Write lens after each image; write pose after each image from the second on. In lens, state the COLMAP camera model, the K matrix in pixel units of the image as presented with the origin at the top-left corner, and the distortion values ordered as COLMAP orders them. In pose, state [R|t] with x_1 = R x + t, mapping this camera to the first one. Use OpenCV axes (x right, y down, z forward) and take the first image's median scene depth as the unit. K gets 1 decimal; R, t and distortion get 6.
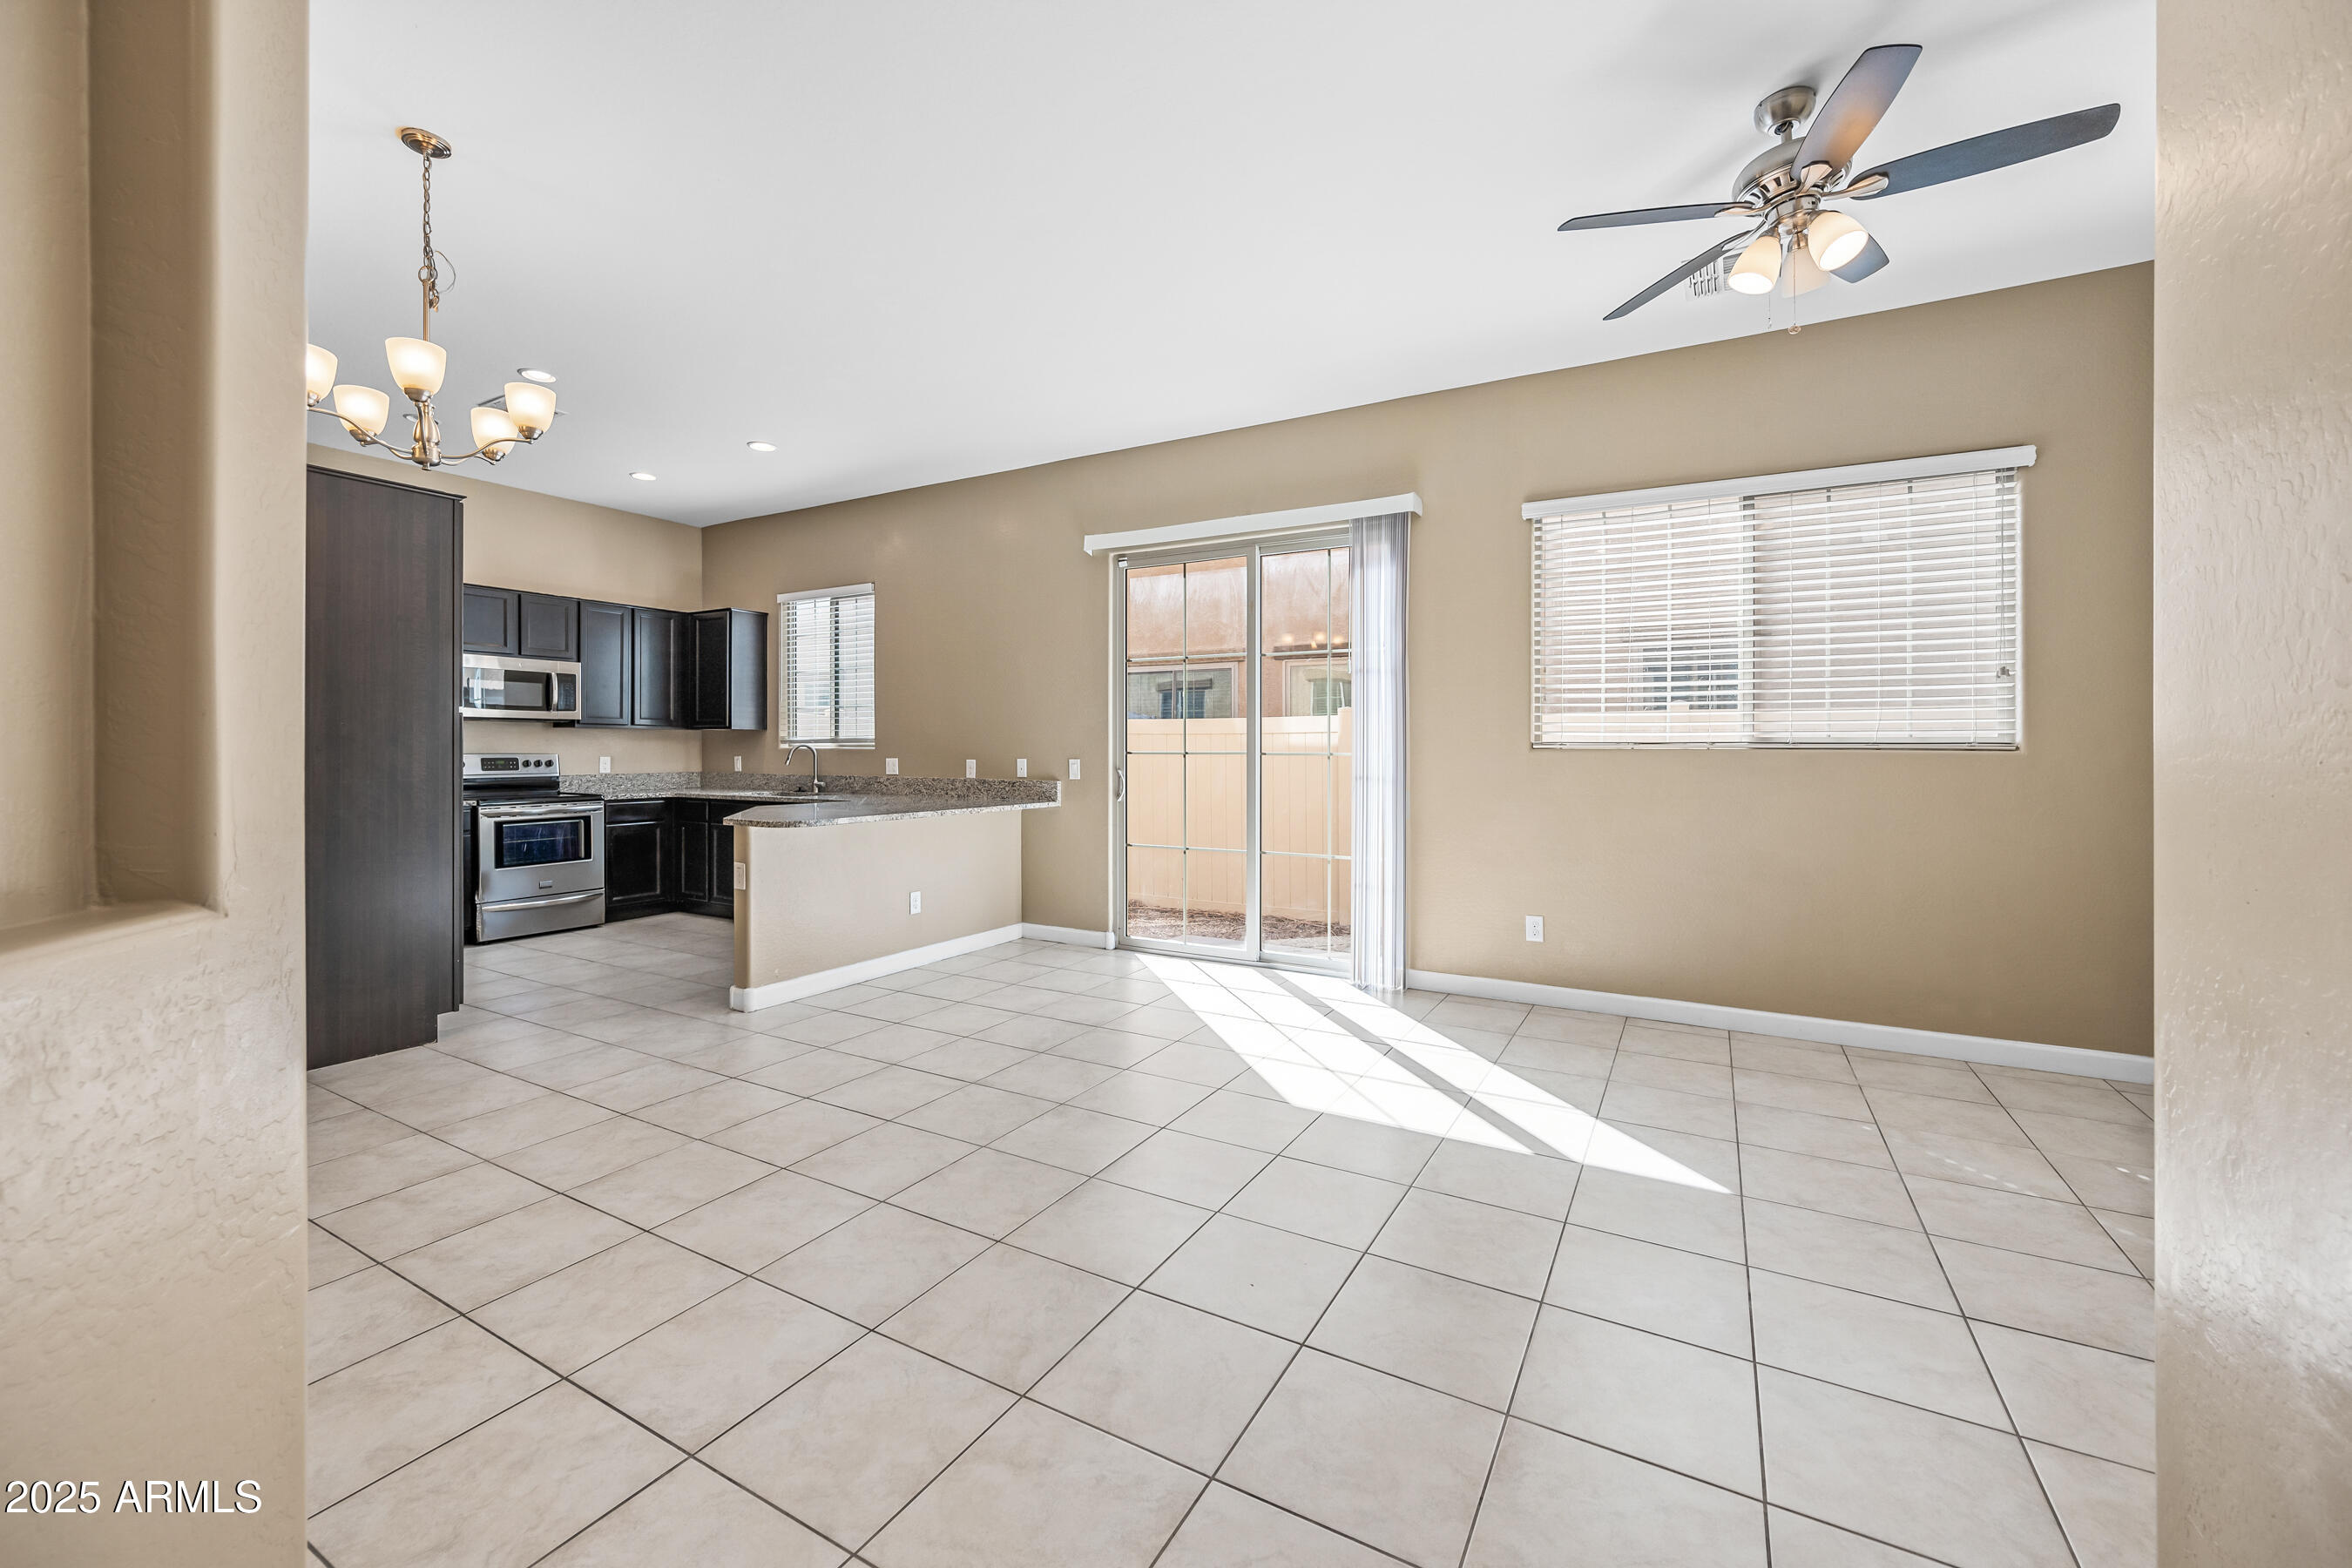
lens RADIAL K [[928.9, 0, 1173.6], [0, 928.9, 753.9], [0, 0, 1]] dist [-0.001722, 0.000832]
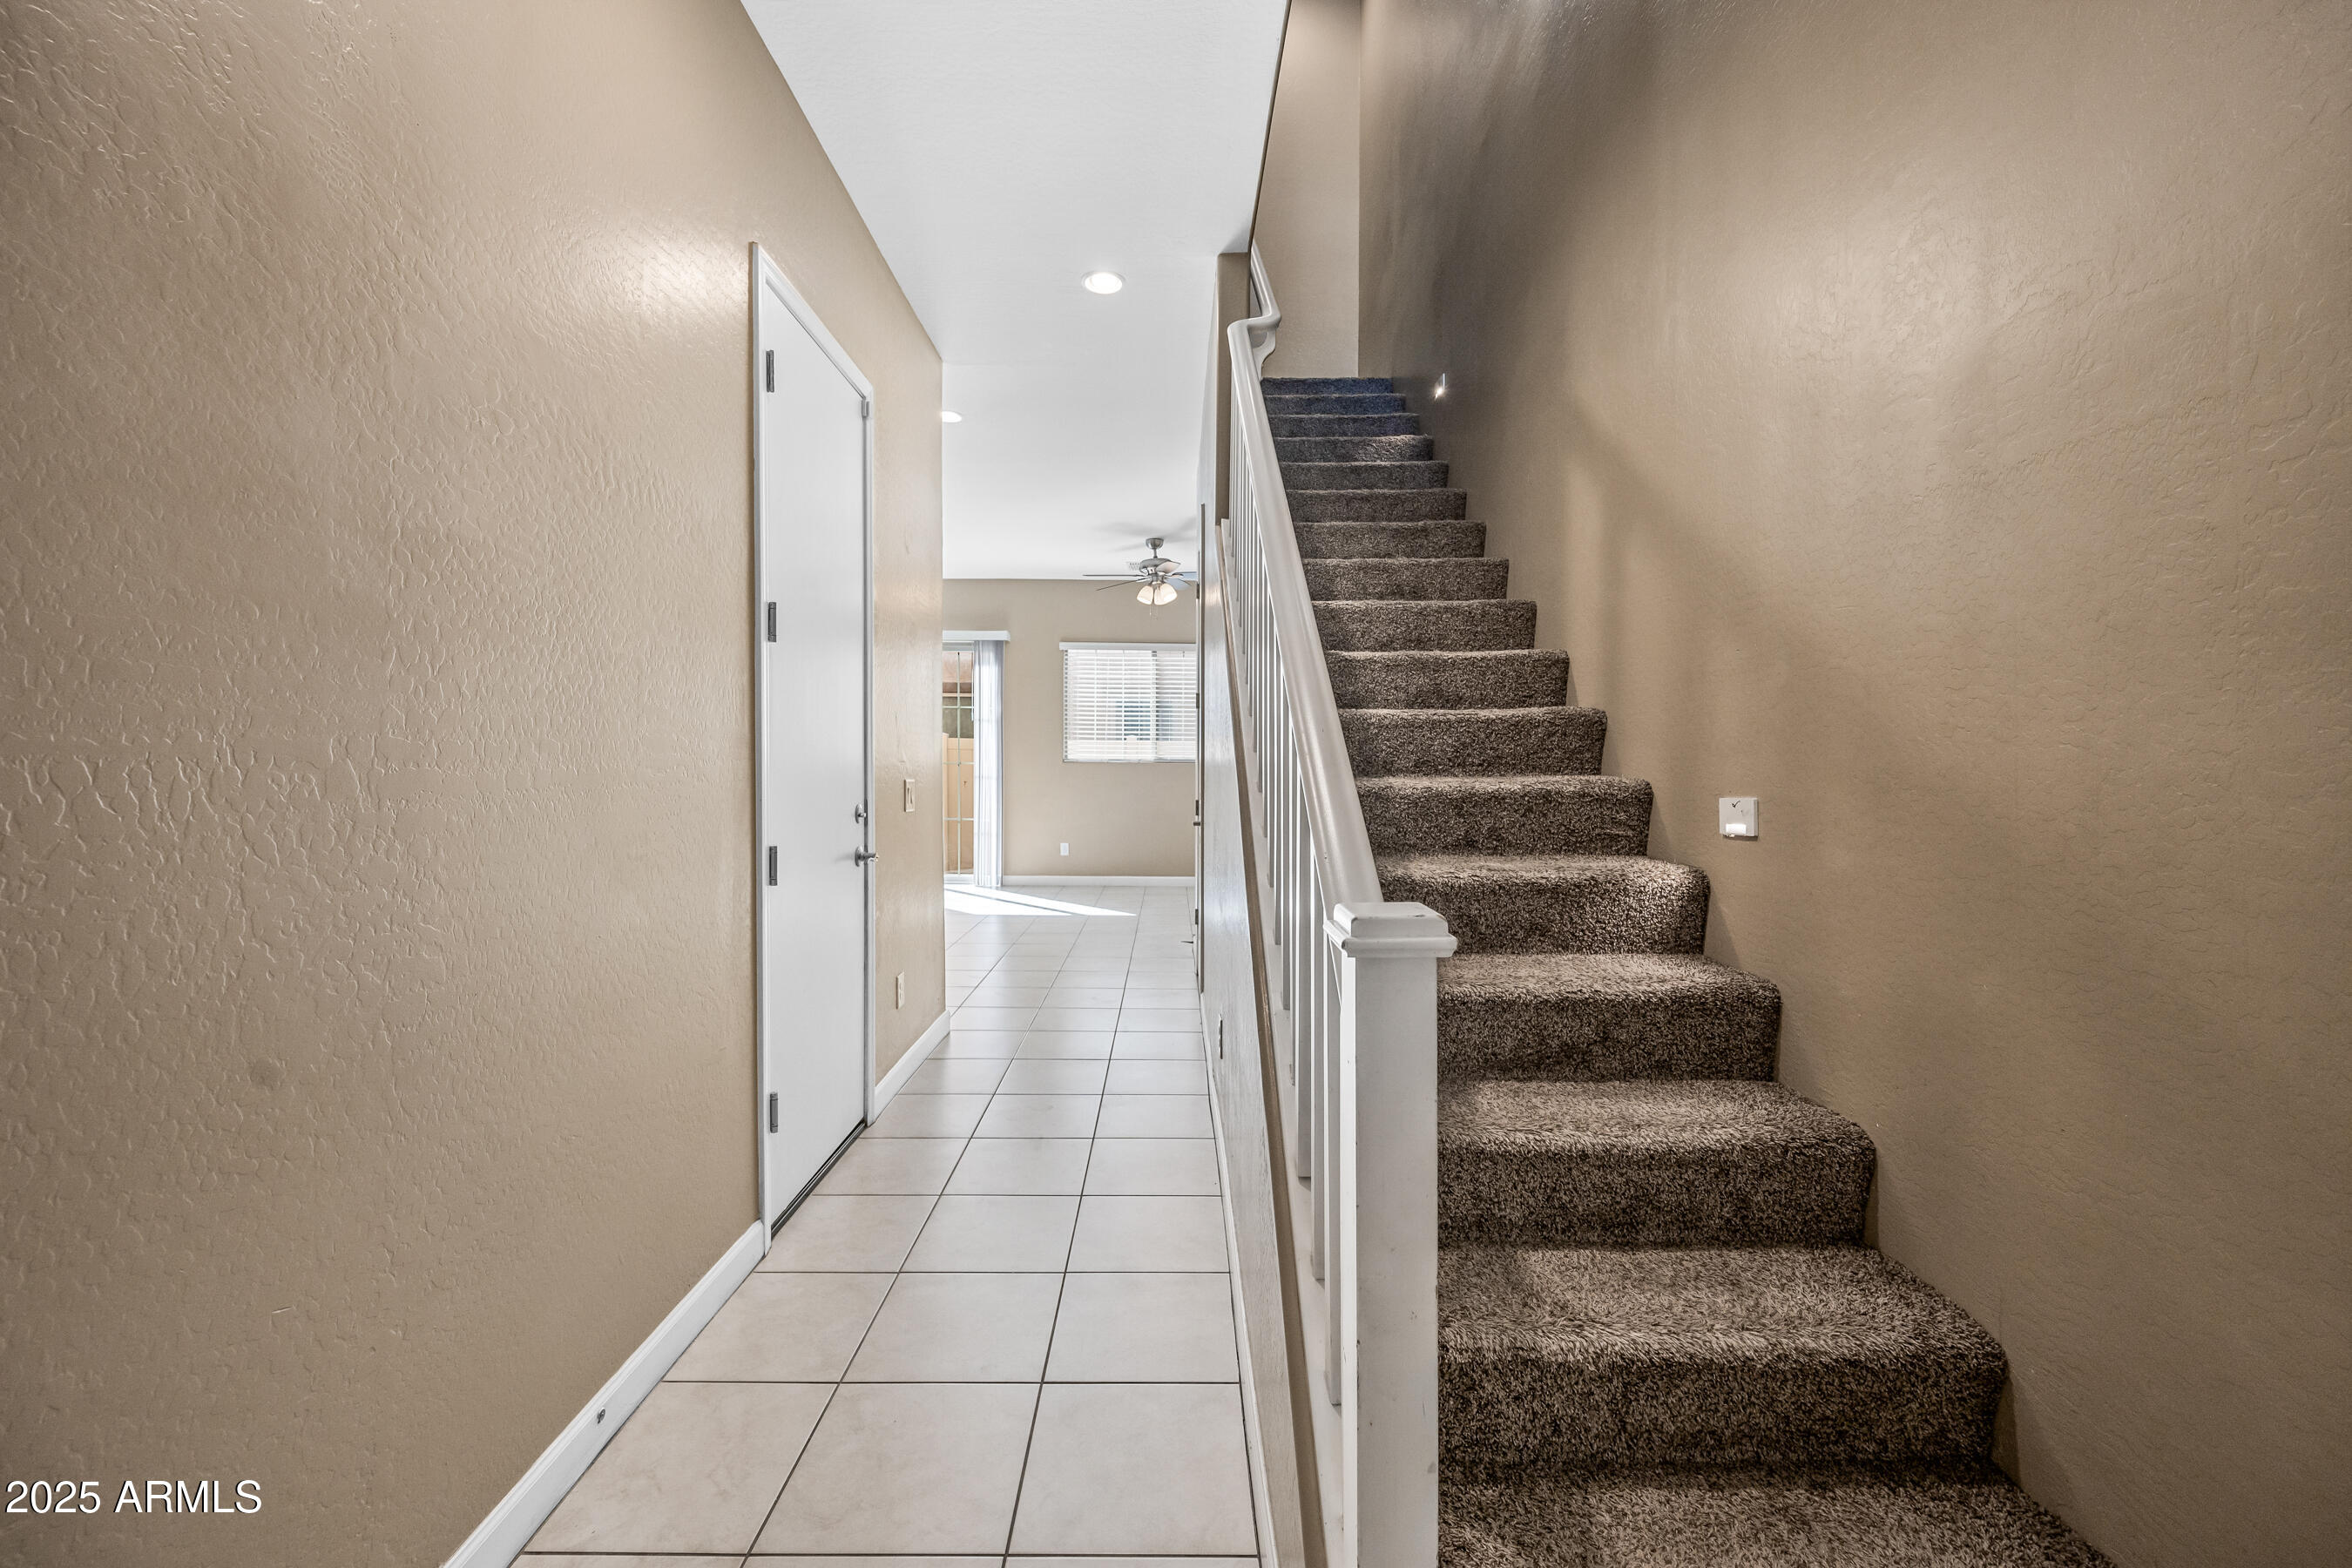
lens RADIAL K [[928.9, 0, 1162.5], [0, 928.9, 769.0], [0, 0, 1]] dist [-0.001722, 0.000832]
pose [[0.868604, -0.003582, 0.495493, -0.383200], [0.000017, 0.999974, 0.007199, -0.004774], [-0.495506, -0.006245, 0.868582, -0.771727]]
